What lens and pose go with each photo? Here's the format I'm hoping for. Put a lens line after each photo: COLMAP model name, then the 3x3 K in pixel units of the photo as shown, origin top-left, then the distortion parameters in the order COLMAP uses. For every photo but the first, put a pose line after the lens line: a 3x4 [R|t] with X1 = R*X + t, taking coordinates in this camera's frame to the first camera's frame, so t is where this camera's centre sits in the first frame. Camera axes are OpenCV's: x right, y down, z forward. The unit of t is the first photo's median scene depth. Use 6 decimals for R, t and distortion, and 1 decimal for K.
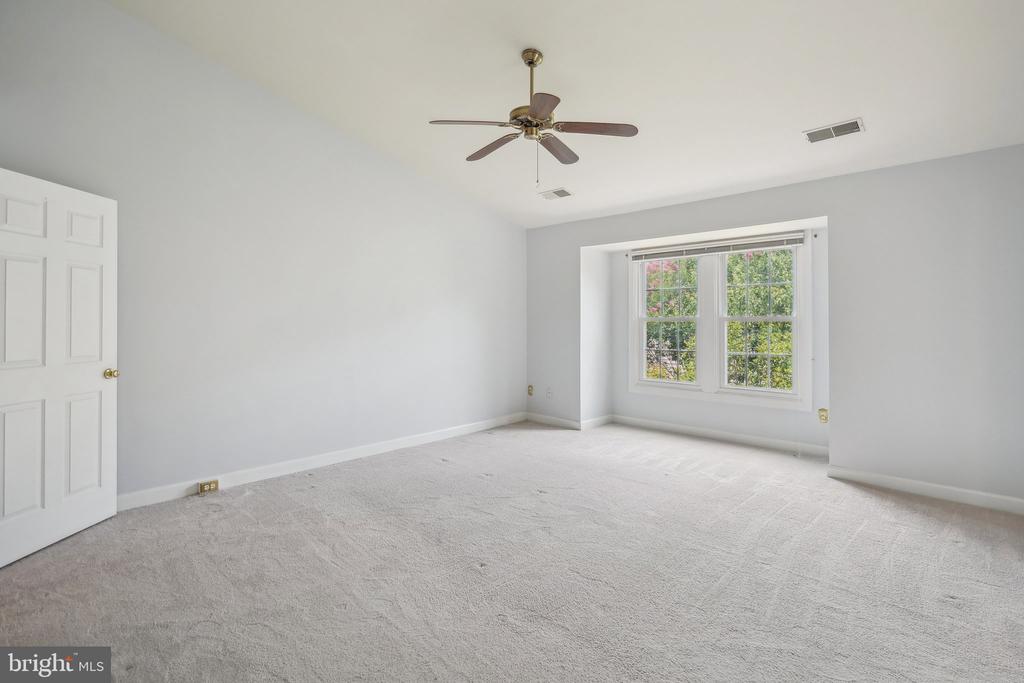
lens RADIAL K [[482.7, 0, 517.4], [0, 482.7, 316.7], [0, 0, 1]] dist [-0.000794, -0.000084]
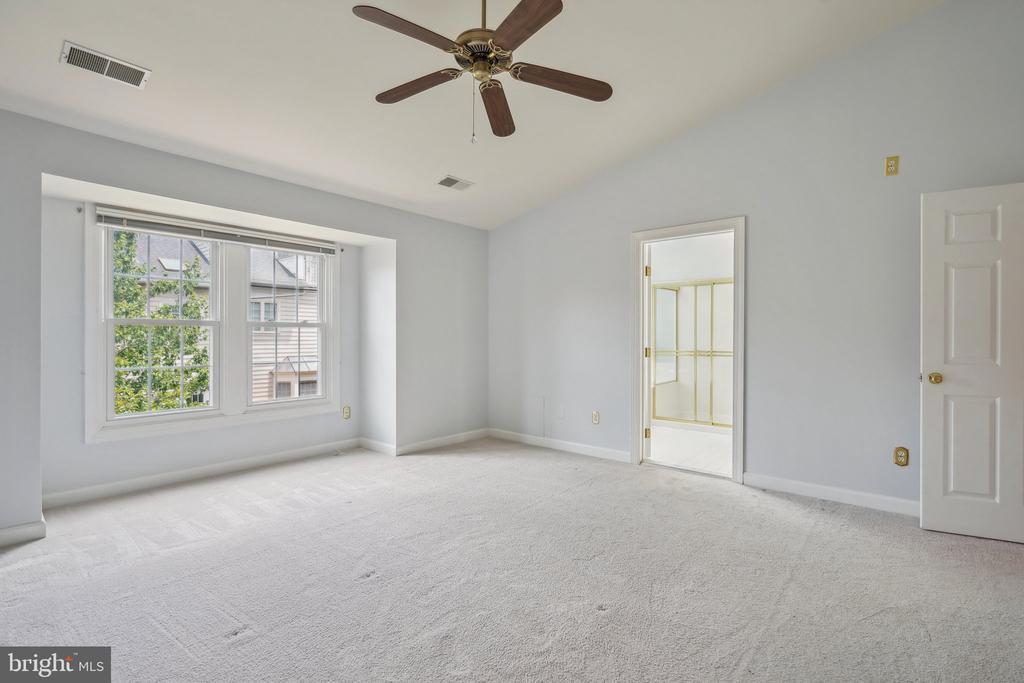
lens RADIAL K [[485.1, 0, 517.4], [0, 485.1, 335.6], [0, 0, 1]] dist [-0.001317, -0.000056]
pose [[-0.071479, -0.000564, 0.997442, -0.583843], [-0.014483, 0.999895, -0.000472, 0.024508], [-0.997337, -0.014480, -0.071479, 0.775641]]
